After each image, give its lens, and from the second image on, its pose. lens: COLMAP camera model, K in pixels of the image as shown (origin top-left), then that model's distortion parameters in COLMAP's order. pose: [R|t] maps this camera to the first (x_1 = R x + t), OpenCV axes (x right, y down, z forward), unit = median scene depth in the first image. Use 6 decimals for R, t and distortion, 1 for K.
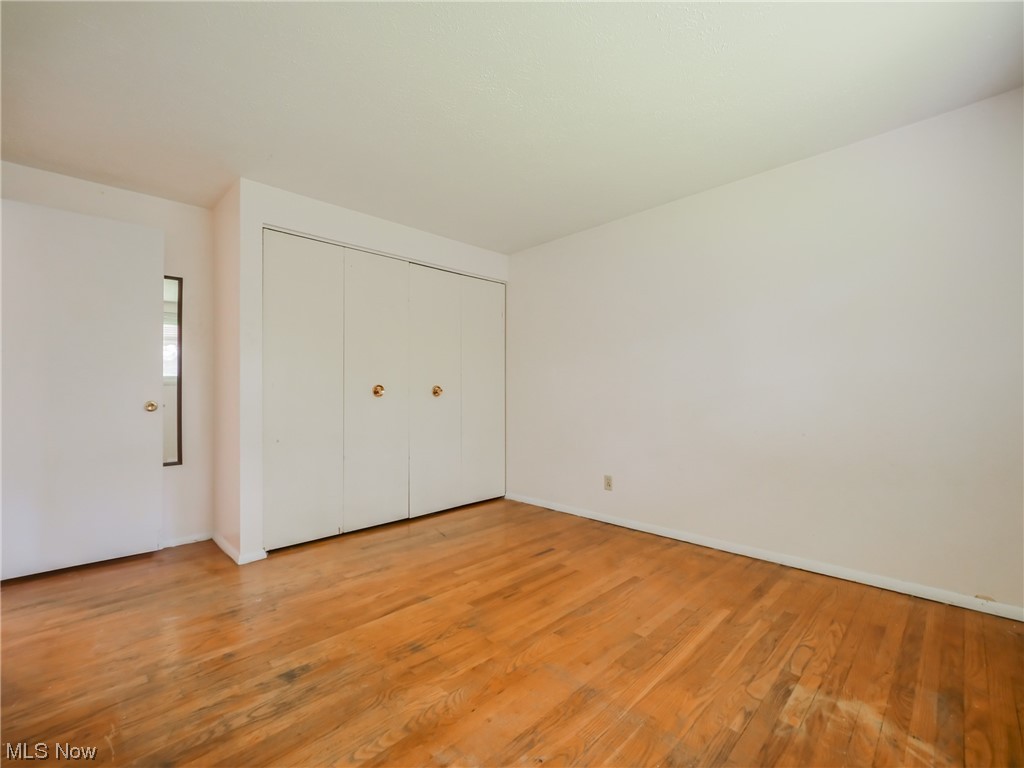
lens RADIAL K [[448.4, 0, 512.8], [0, 448.4, 387.6], [0, 0, 1]] dist [-0.001221, 0.000094]
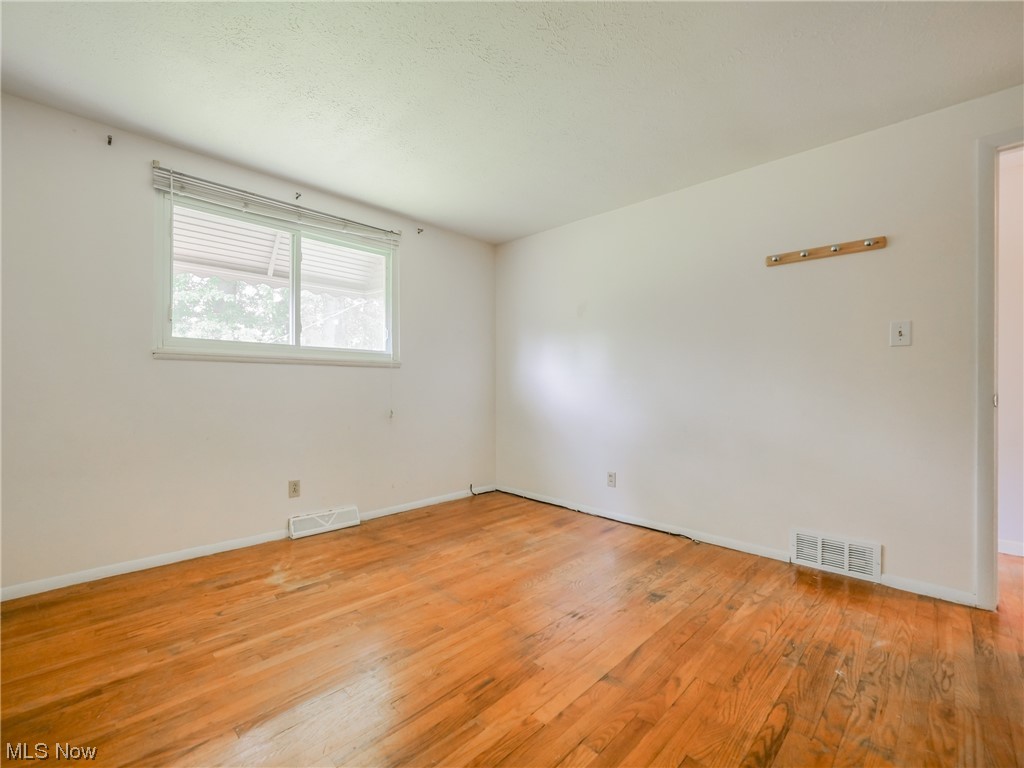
lens RADIAL K [[448.4, 0, 511.5], [0, 448.4, 379.4], [0, 0, 1]] dist [-0.001221, 0.000094]
pose [[-0.999929, 0.004041, -0.011176, -0.050985], [0.004320, 0.999677, -0.025048, 0.031713], [0.011071, -0.025094, -0.999624, 2.110735]]
